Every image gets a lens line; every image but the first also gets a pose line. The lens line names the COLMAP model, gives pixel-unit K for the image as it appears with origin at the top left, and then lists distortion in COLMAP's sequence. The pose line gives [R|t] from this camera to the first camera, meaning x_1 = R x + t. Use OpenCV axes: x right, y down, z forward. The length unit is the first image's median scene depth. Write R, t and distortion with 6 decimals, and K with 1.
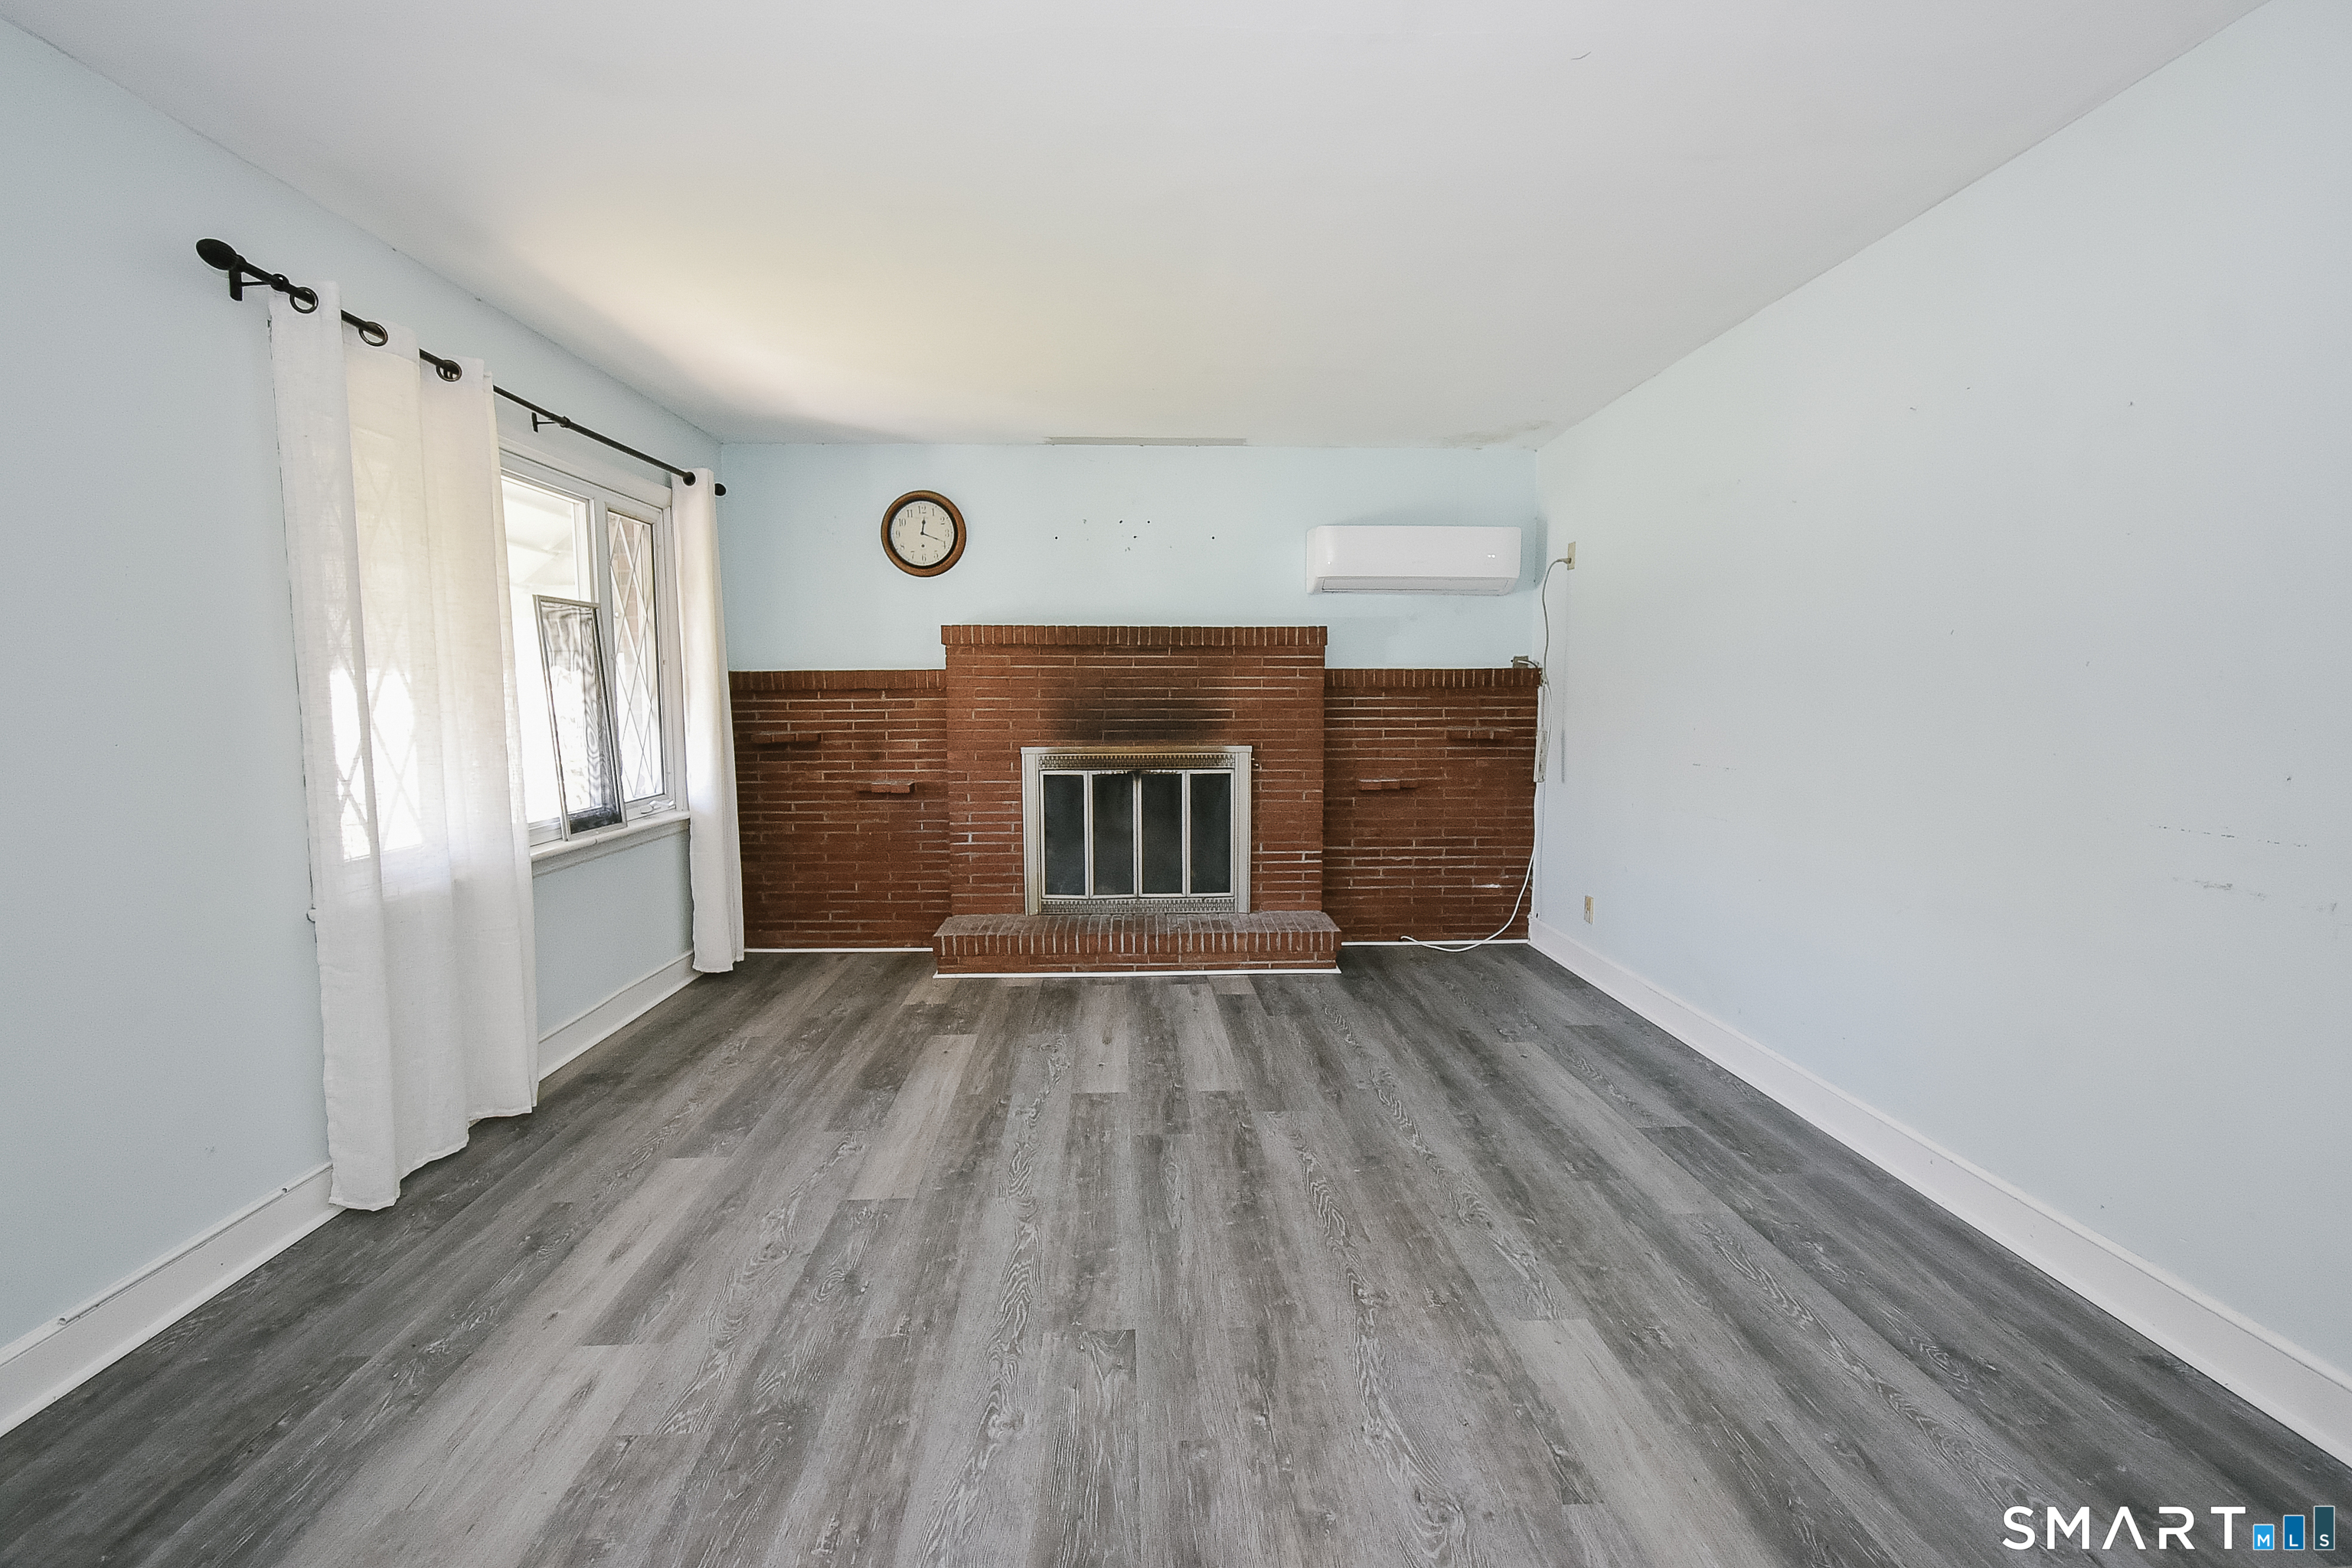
lens RADIAL K [[1044.7, 0, 1167.4], [0, 1044.7, 781.4], [0, 0, 1]] dist [0.005422, -0.000750]
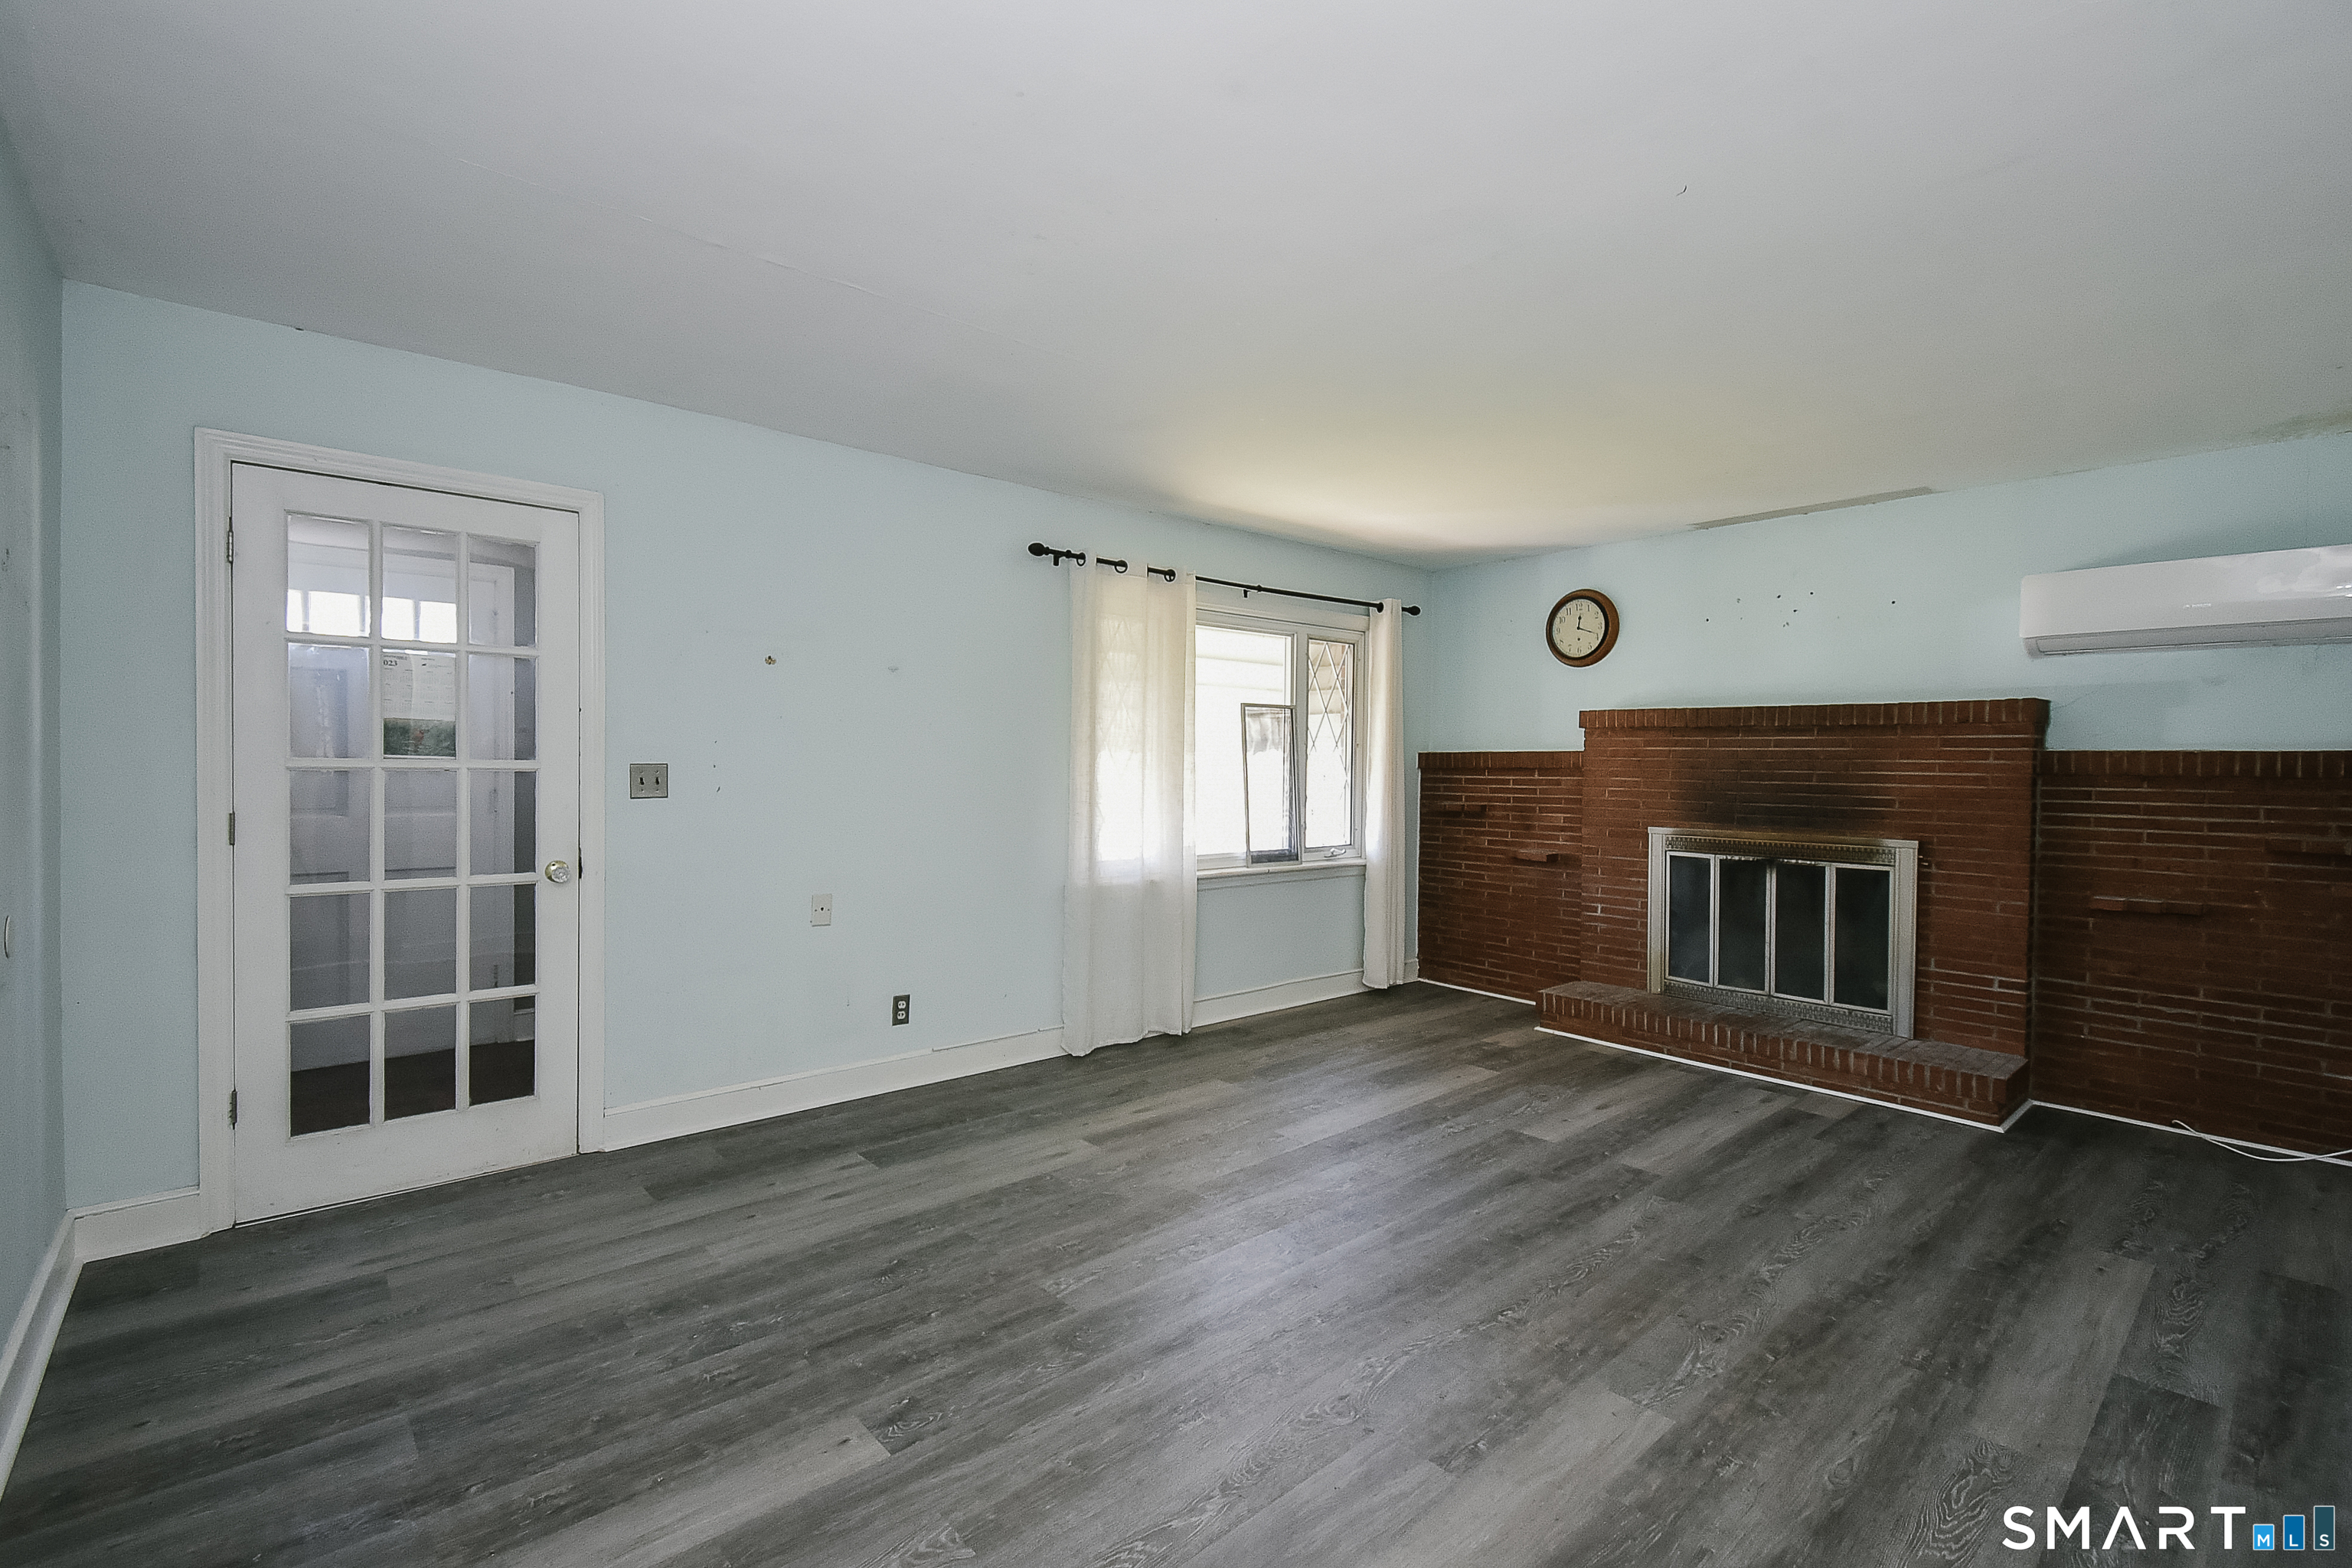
lens RADIAL K [[1044.7, 0, 1167.4], [0, 1044.7, 781.4], [0, 0, 1]] dist [0.005422, -0.000750]
pose [[0.625054, 0.024532, -0.780196, 0.483276], [-0.080609, 0.996191, -0.033257, -0.006152], [0.776409, 0.083679, 0.624650, -0.016649]]
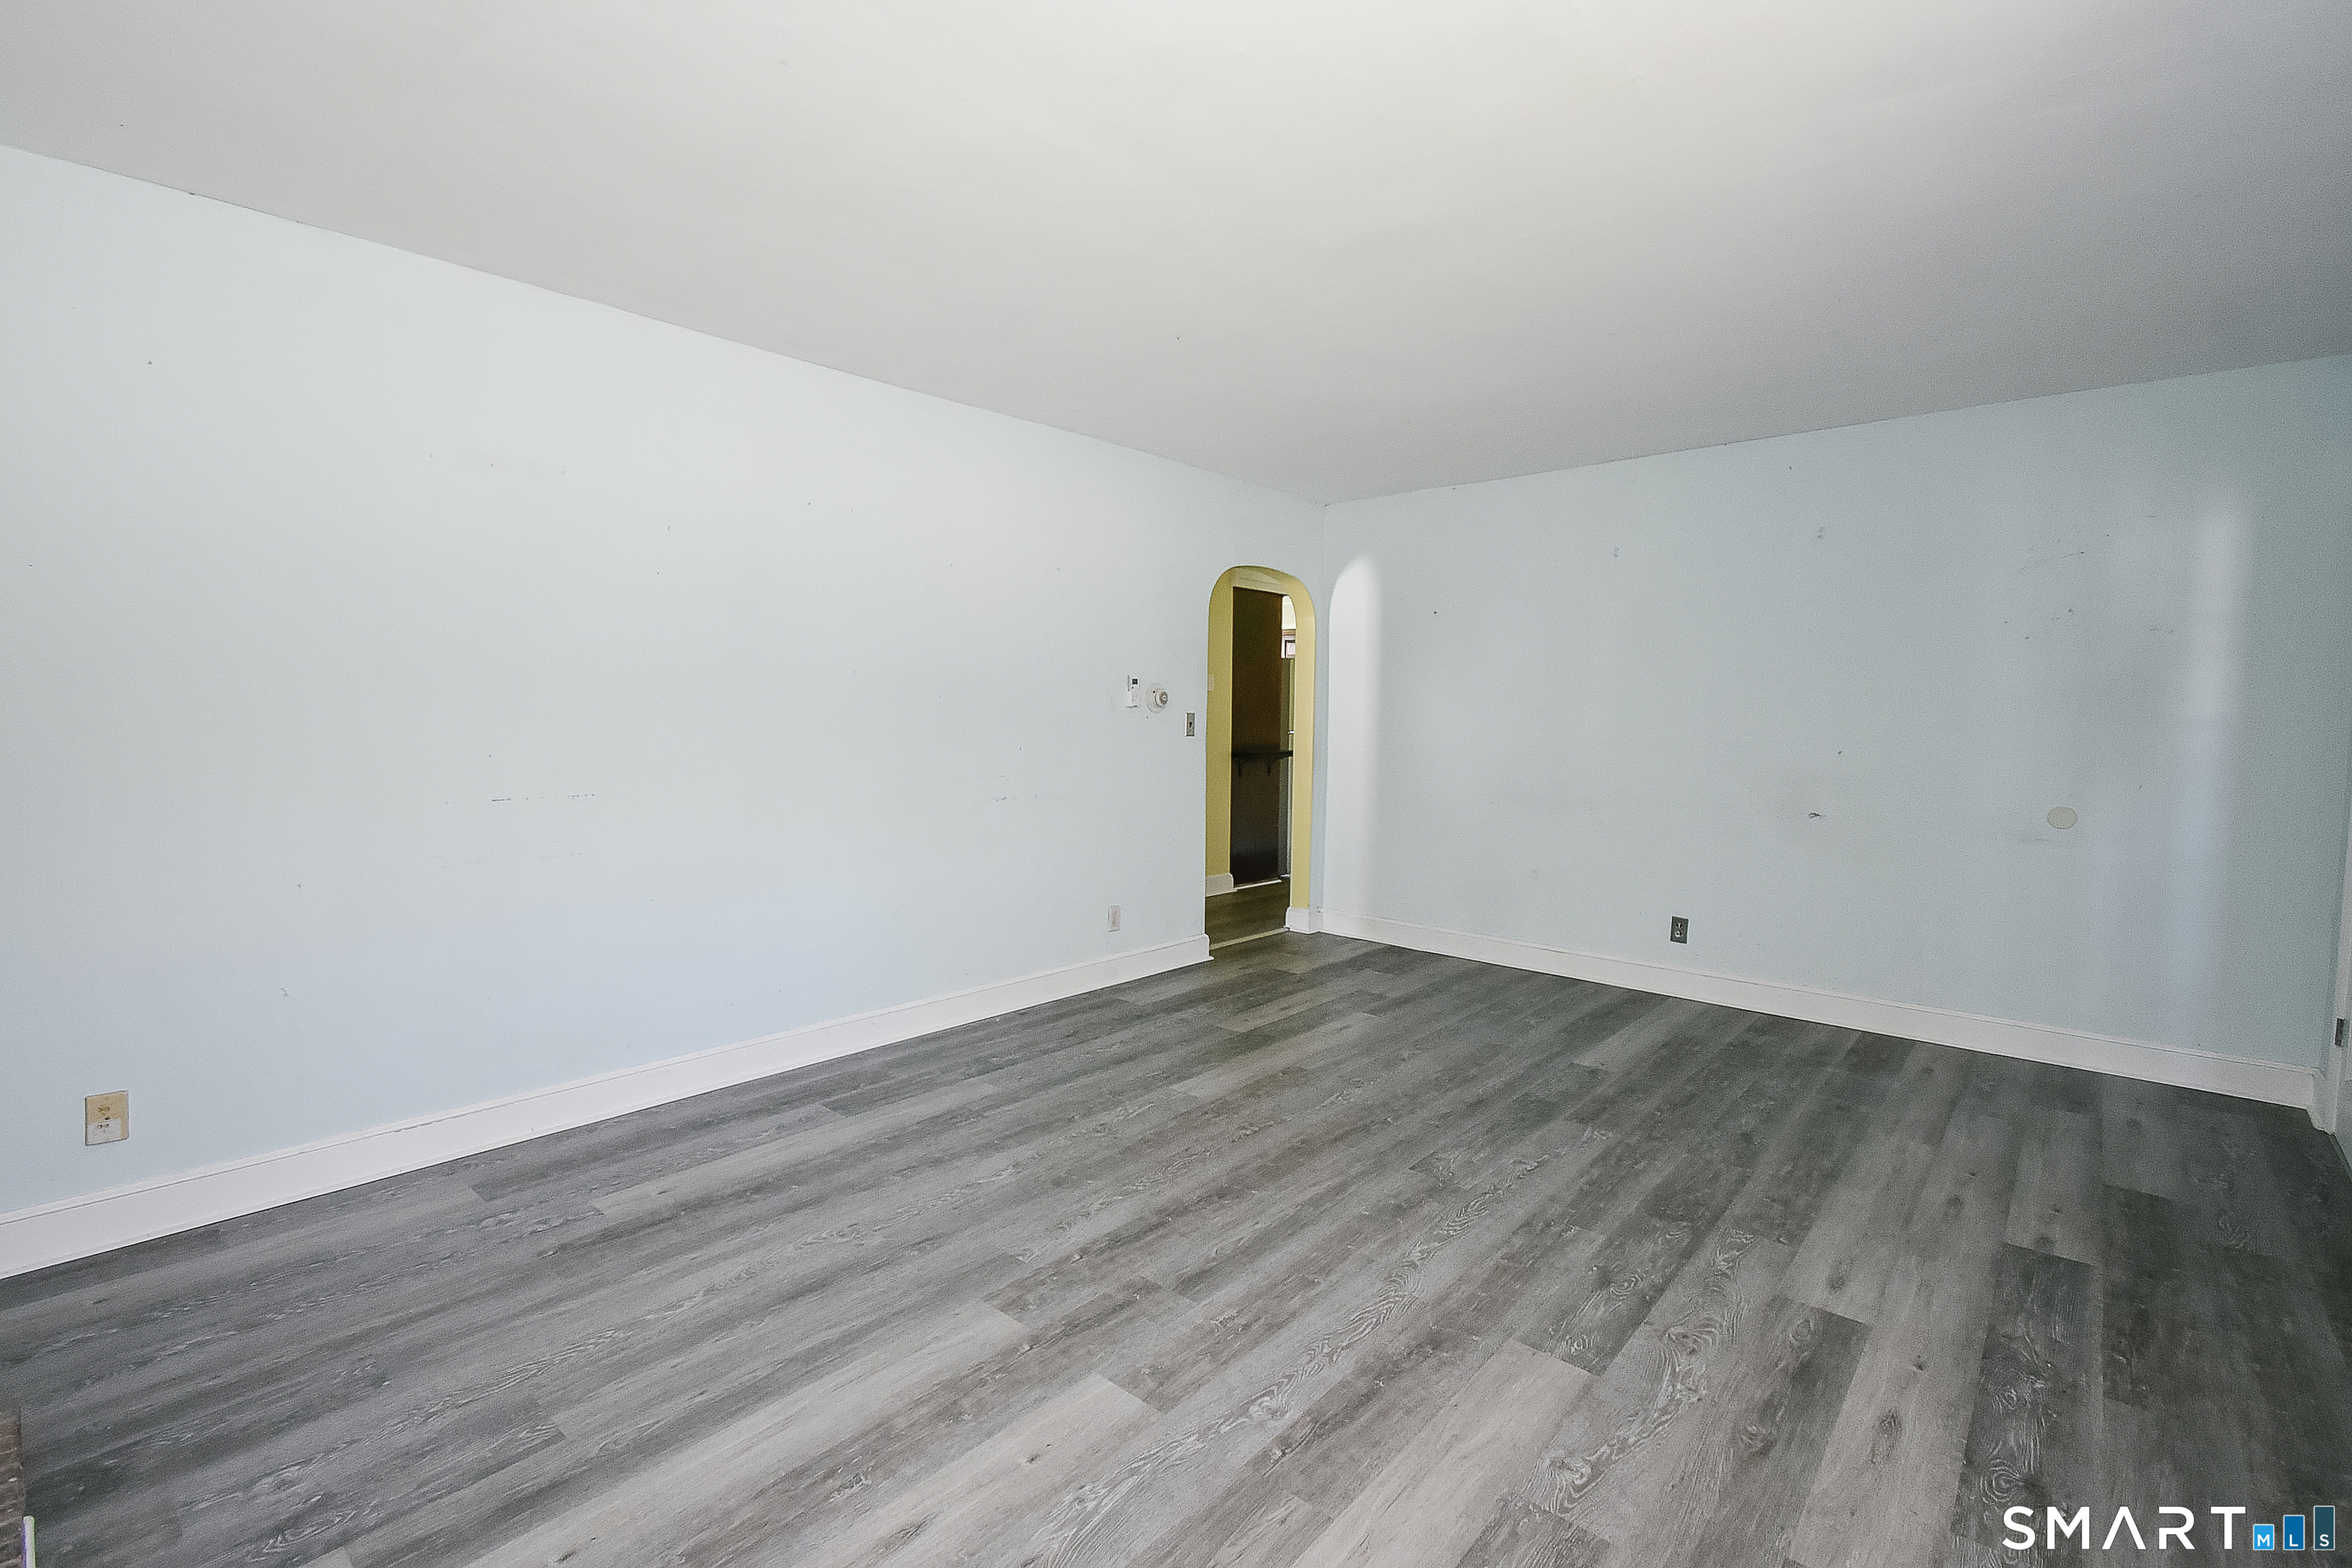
lens RADIAL K [[1035.3, 0, 1176.0], [0, 1035.3, 784.0], [0, 0, 1]] dist [0.015498, -0.008071]
pose [[-0.718708, -0.053504, 0.693251, -0.418699], [0.051473, 0.990205, 0.129786, -0.105053], [-0.693404, 0.128962, -0.708914, 1.197575]]
